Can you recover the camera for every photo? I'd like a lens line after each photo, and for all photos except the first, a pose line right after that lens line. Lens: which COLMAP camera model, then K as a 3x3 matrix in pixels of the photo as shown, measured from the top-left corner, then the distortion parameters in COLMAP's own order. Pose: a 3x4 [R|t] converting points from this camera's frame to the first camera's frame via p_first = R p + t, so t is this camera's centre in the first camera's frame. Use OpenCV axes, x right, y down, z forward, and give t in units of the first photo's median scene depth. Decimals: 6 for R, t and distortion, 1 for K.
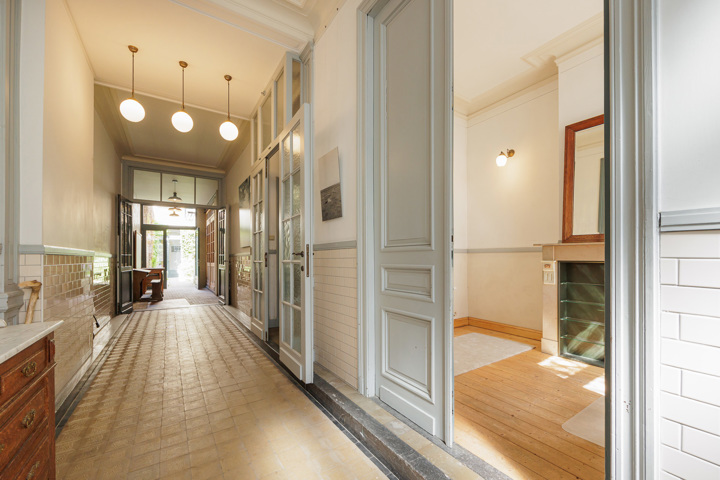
lens RADIAL K [[295.3, 0, 367.3], [0, 295.3, 258.0], [0, 0, 1]] dist [-0.001356, -0.000164]
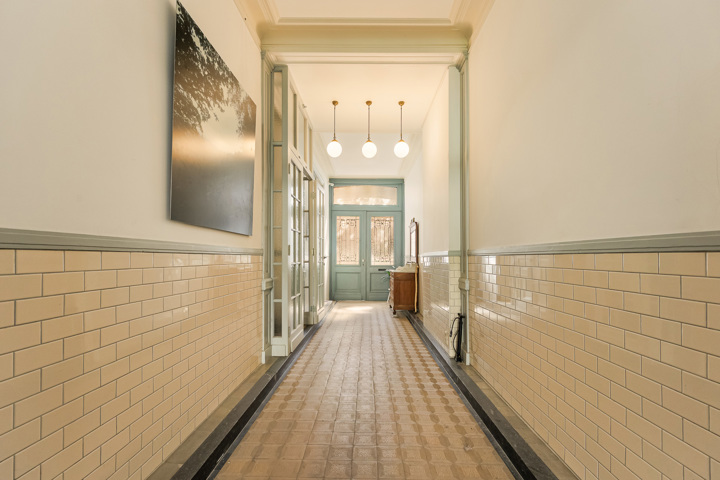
lens RADIAL K [[295.3, 0, 361.4], [0, 295.3, 243.6], [0, 0, 1]] dist [-0.001356, -0.000164]
pose [[-0.824025, 0.009848, 0.566468, -1.362733], [0.003715, 0.999921, -0.011978, -0.042702], [-0.566541, -0.007766, -0.823997, 2.138672]]
